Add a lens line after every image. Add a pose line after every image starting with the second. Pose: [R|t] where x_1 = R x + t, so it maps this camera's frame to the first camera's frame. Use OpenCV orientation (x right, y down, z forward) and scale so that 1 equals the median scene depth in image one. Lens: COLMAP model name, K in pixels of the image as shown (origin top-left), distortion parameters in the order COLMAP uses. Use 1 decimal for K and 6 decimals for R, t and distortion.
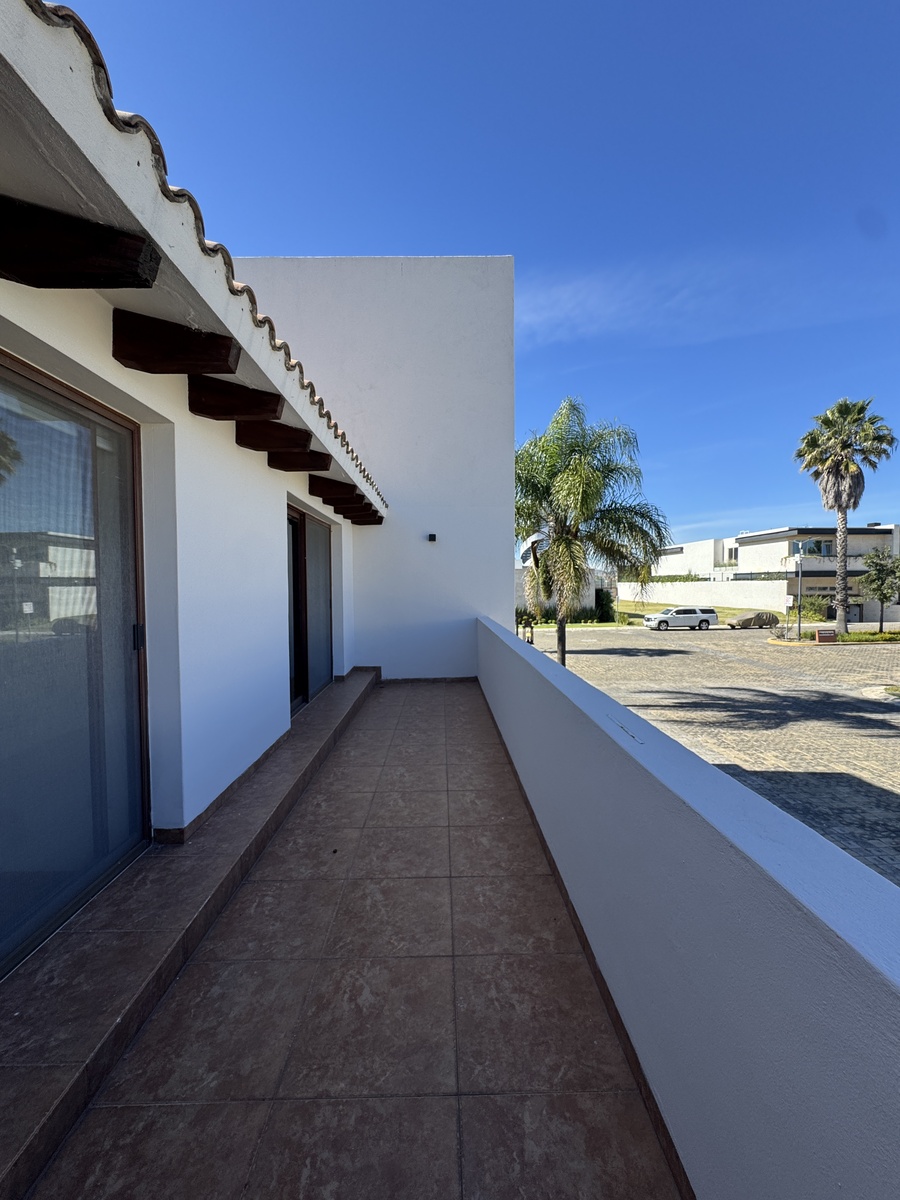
lens RADIAL K [[479.6, 0, 449.6], [0, 479.6, 601.3], [0, 0, 1]] dist [-0.003116, 0.000435]
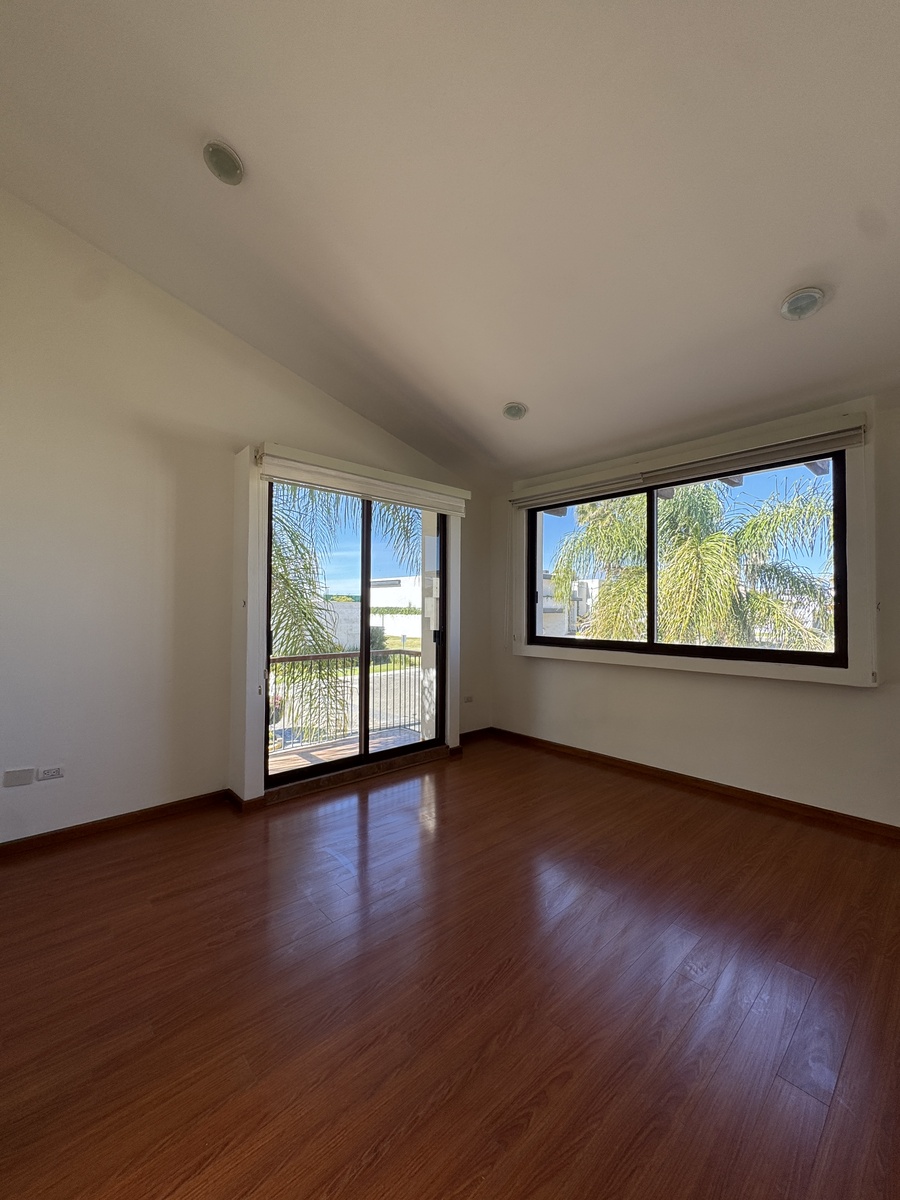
lens RADIAL K [[479.6, 0, 449.6], [0, 479.6, 602.4], [0, 0, 1]] dist [-0.003116, 0.000435]
pose [[-0.653799, 0.013793, 0.756542, -0.903462], [0.025480, 0.999668, 0.003794, -0.166260], [-0.756239, 0.021757, -0.653934, 3.989004]]
